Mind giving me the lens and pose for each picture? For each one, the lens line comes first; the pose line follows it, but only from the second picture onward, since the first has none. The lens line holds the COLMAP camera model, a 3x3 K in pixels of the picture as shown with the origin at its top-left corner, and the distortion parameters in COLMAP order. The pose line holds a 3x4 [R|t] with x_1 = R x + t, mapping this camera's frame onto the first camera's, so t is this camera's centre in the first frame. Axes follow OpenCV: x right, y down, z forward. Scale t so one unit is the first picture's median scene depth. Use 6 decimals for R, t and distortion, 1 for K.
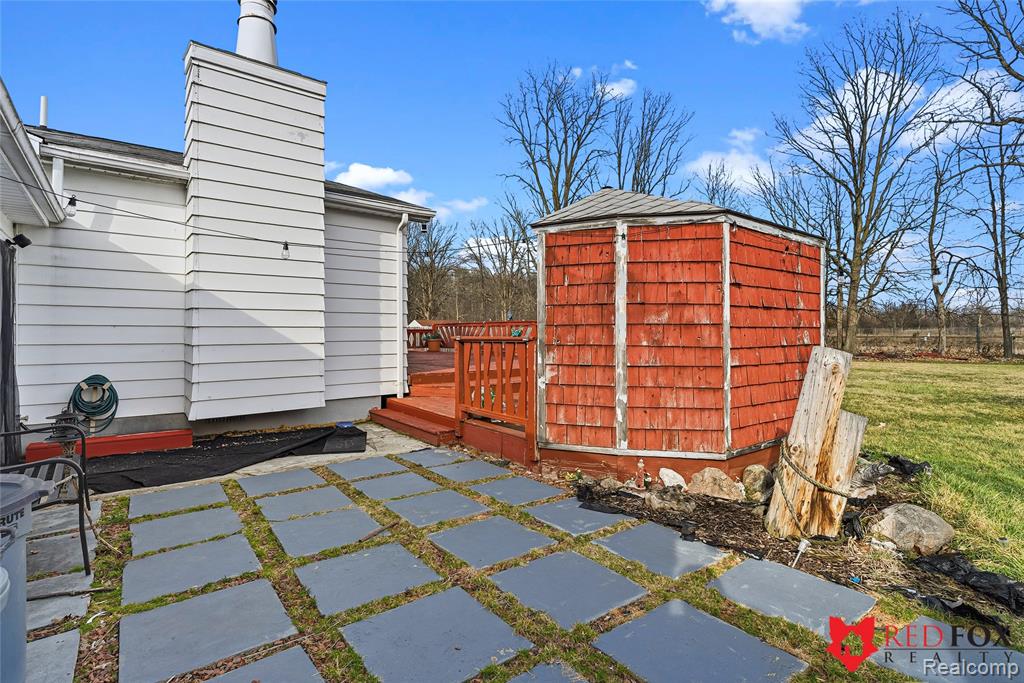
lens RADIAL K [[487.9, 0, 509.6], [0, 487.9, 337.0], [0, 0, 1]] dist [0.003755, 0.000138]
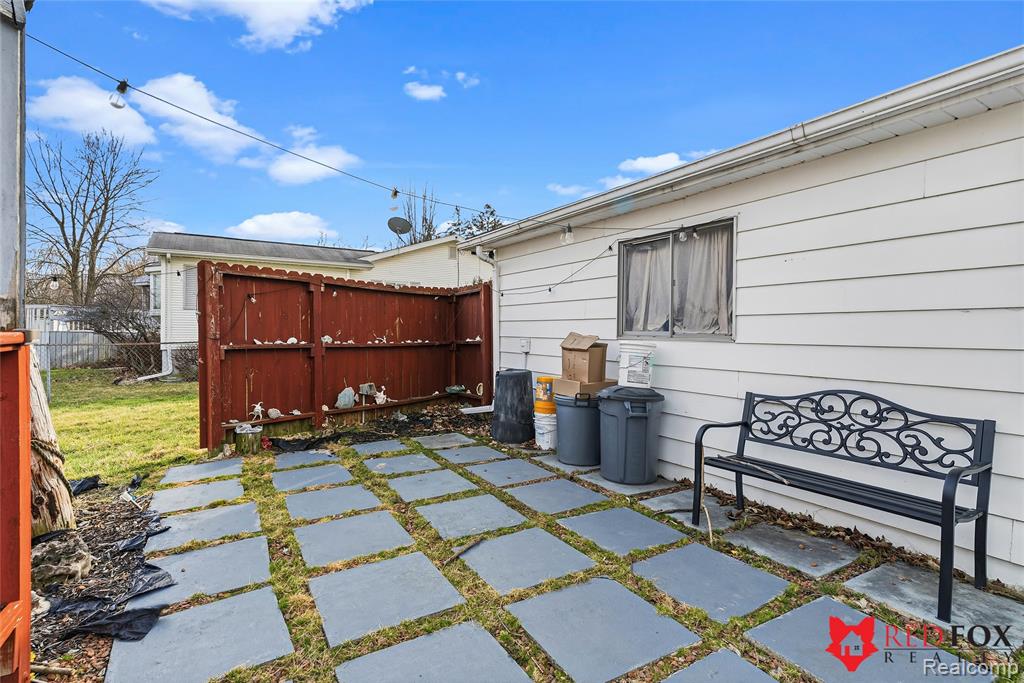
lens RADIAL K [[487.9, 0, 509.6], [0, 487.9, 337.0], [0, 0, 1]] dist [0.003755, 0.000138]
pose [[-0.993247, -0.004619, 0.115924, -0.572710], [-0.002208, 0.999779, 0.020913, -0.004623], [-0.115995, 0.020516, -0.993038, 2.390423]]
